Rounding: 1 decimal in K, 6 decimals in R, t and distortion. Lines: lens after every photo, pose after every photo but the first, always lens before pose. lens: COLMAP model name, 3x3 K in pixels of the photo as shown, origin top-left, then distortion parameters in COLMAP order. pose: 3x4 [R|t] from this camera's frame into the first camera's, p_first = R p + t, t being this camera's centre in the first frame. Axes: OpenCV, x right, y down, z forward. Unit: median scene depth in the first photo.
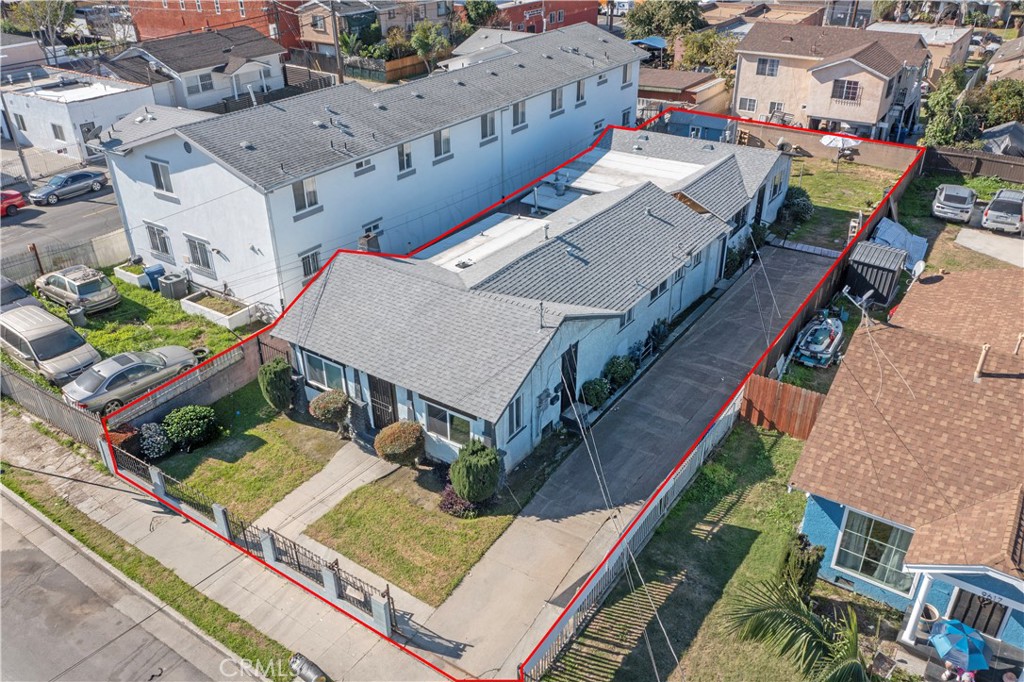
lens RADIAL K [[830.7, 0, 529.3], [0, 830.7, 310.6], [0, 0, 1]] dist [-0.005977, 0.022184]
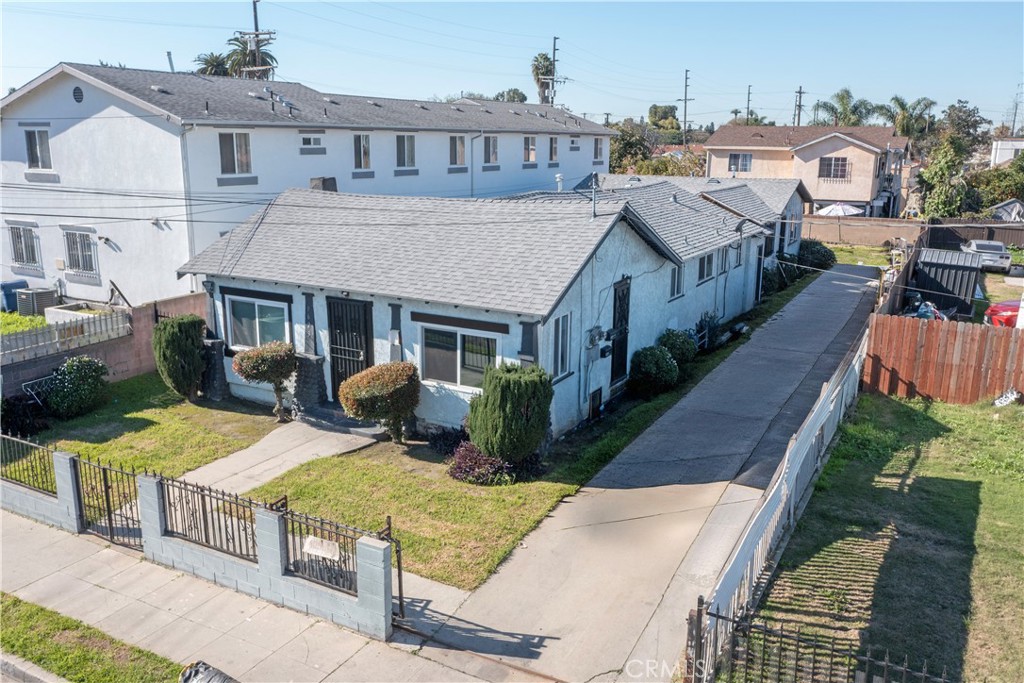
lens RADIAL K [[830.7, 0, 514.3], [0, 830.7, 343.2], [0, 0, 1]] dist [-0.005977, 0.022184]
pose [[0.995400, -0.007929, 0.095479, -0.108451], [0.033479, 0.962530, -0.269101, 0.281577], [-0.089767, 0.271060, 0.958368, 0.360005]]
